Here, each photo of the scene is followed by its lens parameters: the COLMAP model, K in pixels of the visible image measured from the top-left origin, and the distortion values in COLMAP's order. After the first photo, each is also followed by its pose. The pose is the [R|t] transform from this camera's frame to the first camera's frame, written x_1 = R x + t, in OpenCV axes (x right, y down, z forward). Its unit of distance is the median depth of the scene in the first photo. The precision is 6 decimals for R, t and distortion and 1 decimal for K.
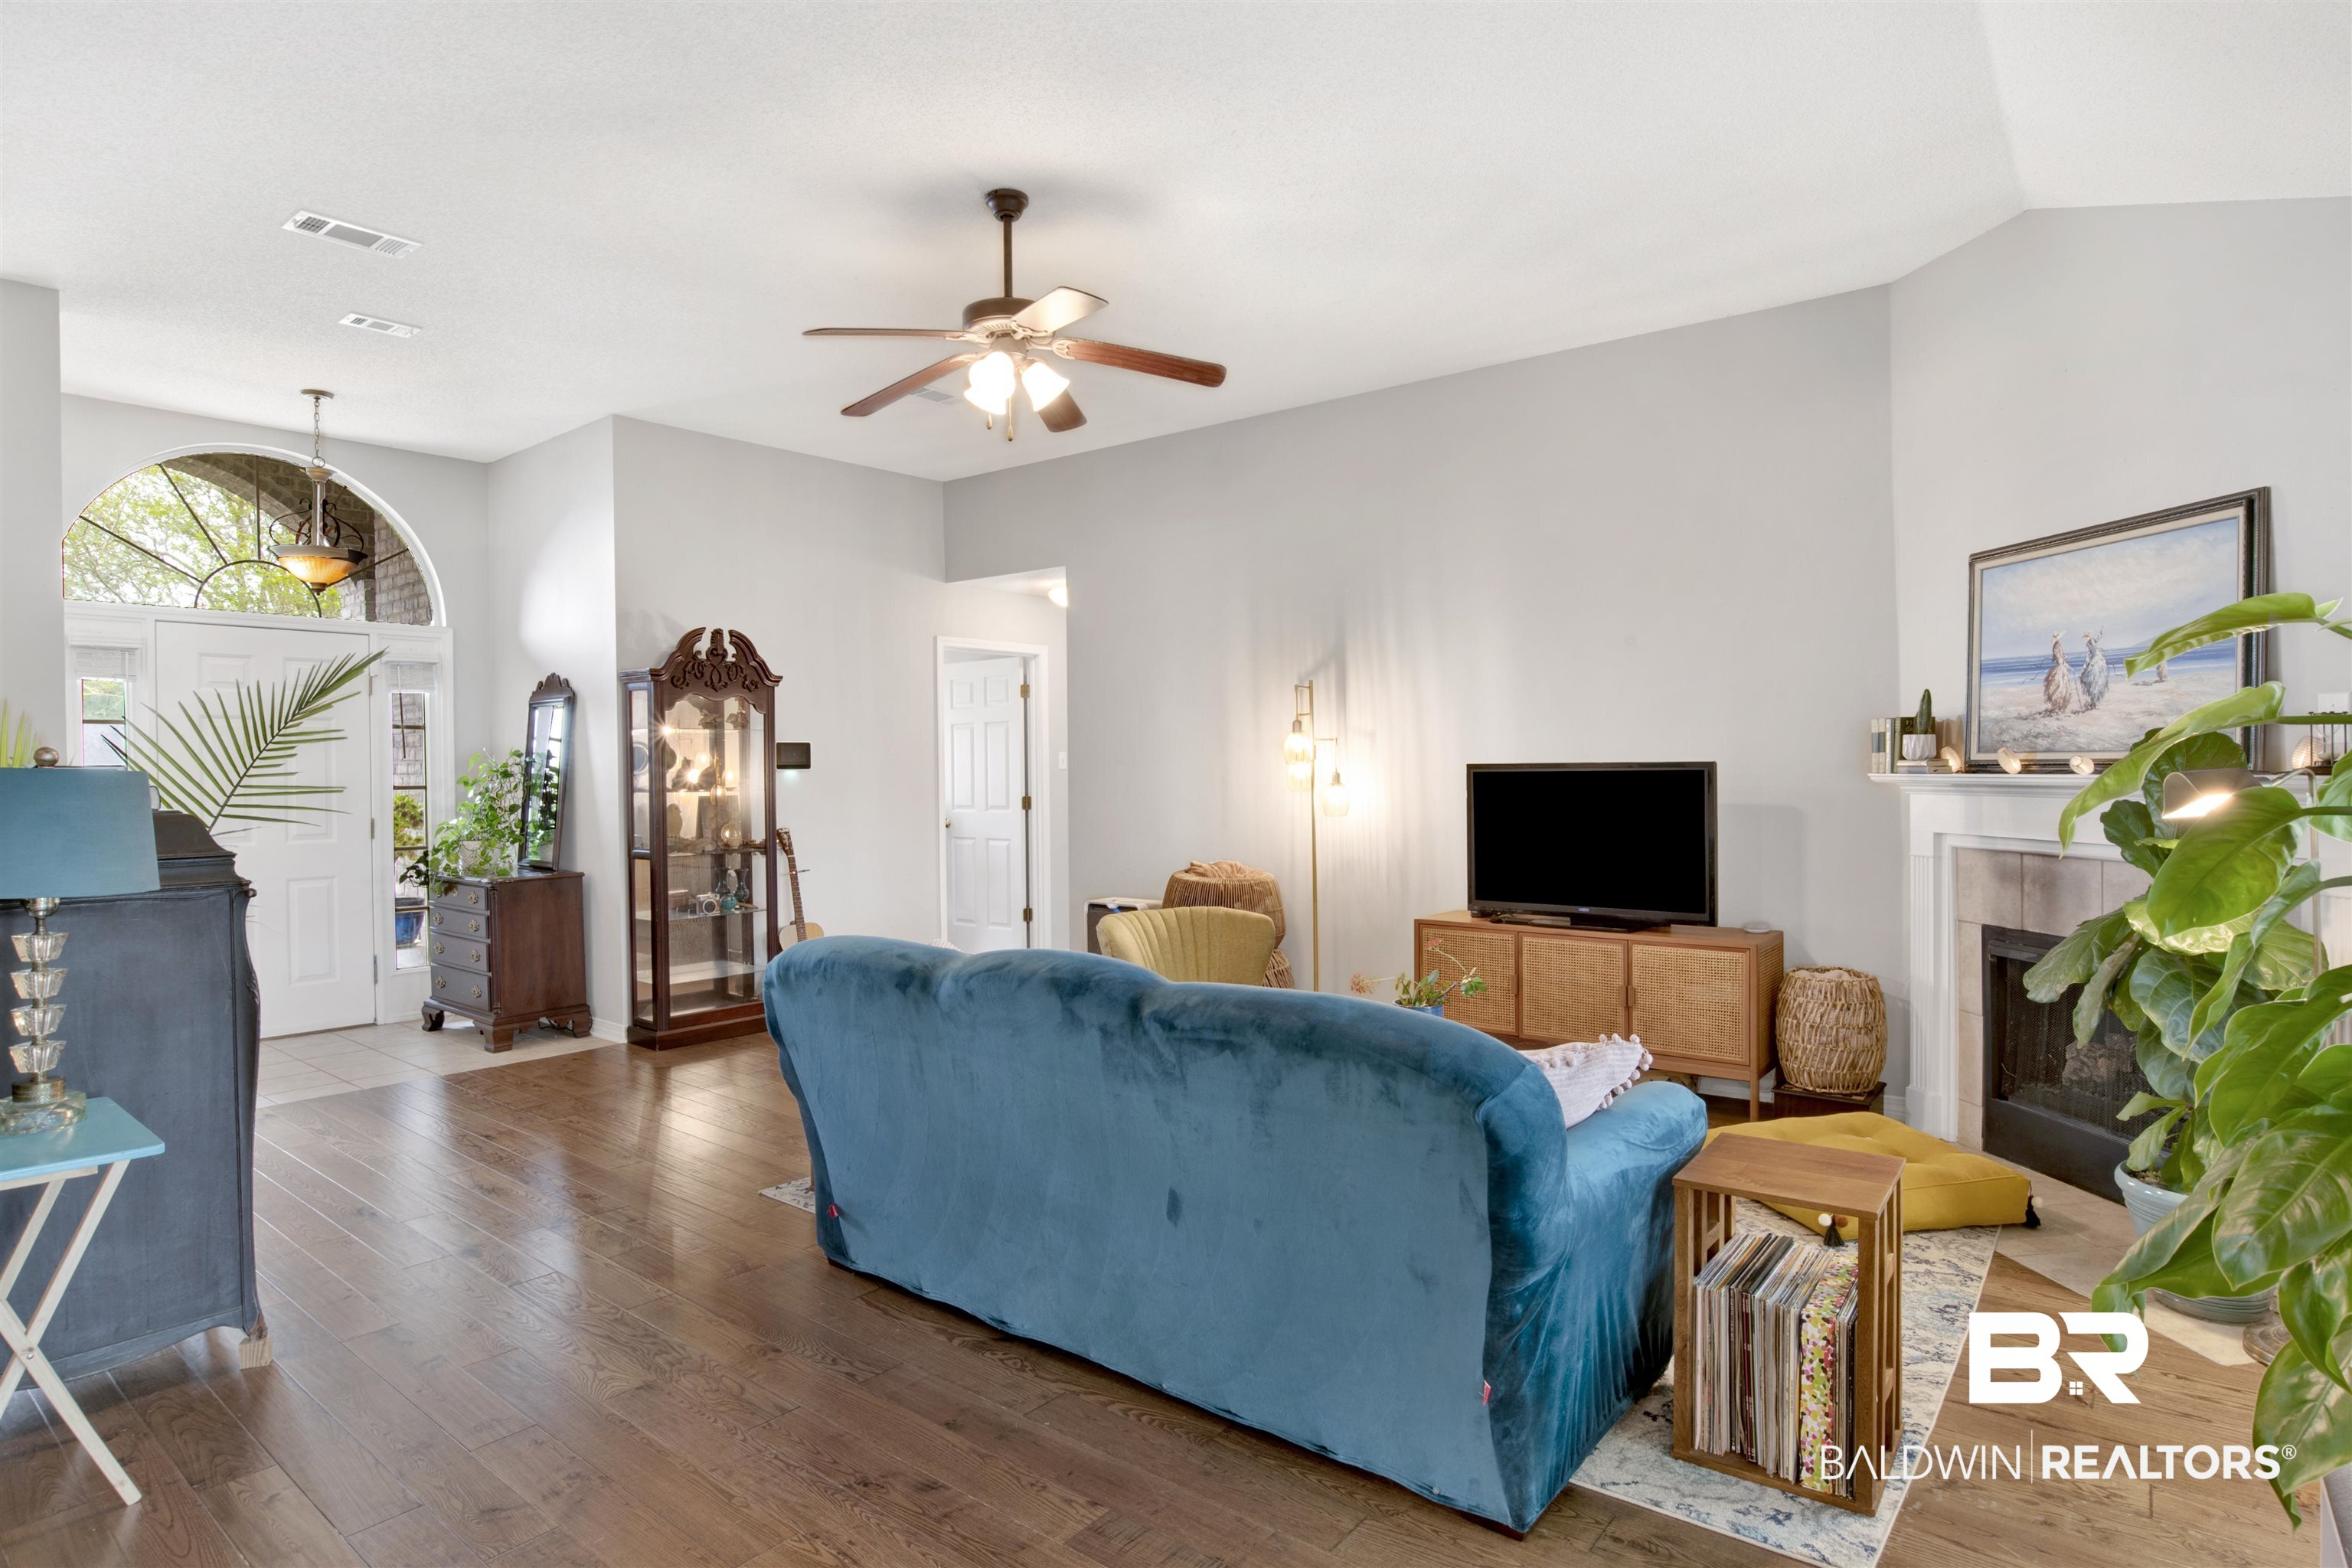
lens RADIAL K [[1258.0, 0, 1177.7], [0, 1258.0, 773.8], [0, 0, 1]] dist [-0.054321, 0.033551]
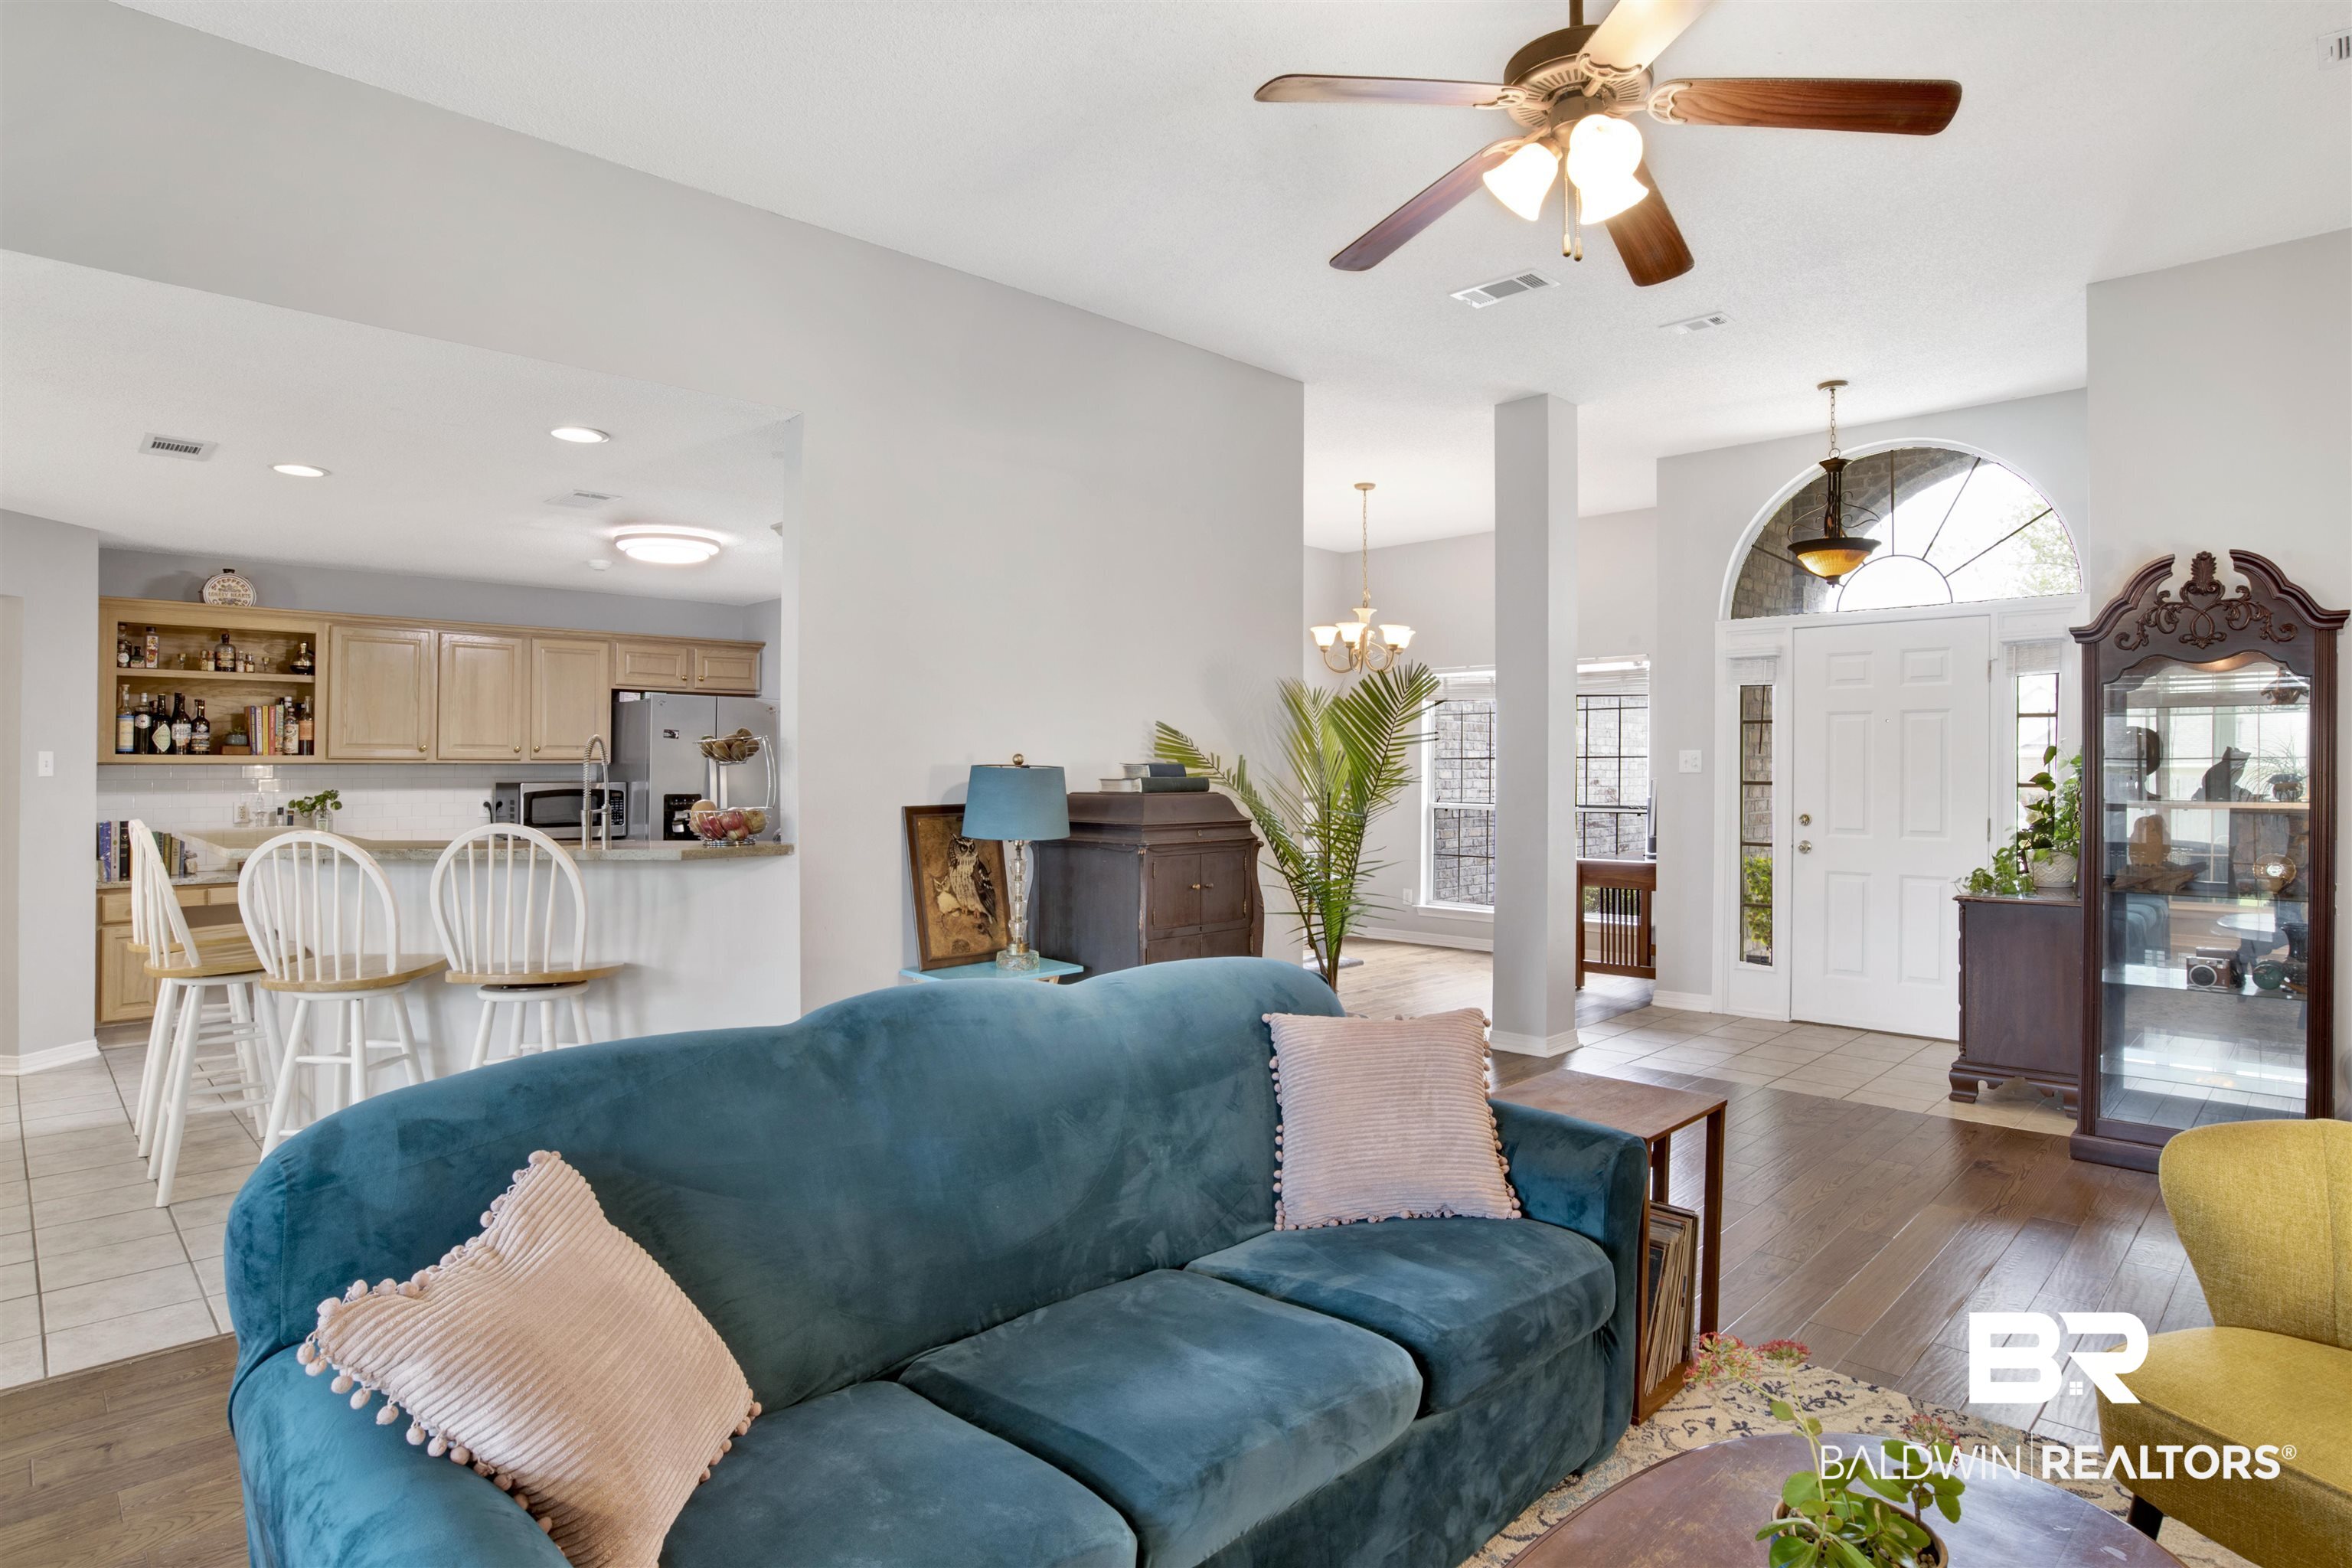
lens RADIAL K [[1264.2, 0, 1182.5], [0, 1264.2, 766.9], [0, 0, 1]] dist [-0.074899, 0.029943]
pose [[-0.104001, 0.007752, -0.994547, 0.297317], [-0.003429, 0.999961, 0.008153, -0.006708], [0.994571, 0.004259, -0.103970, 0.504884]]
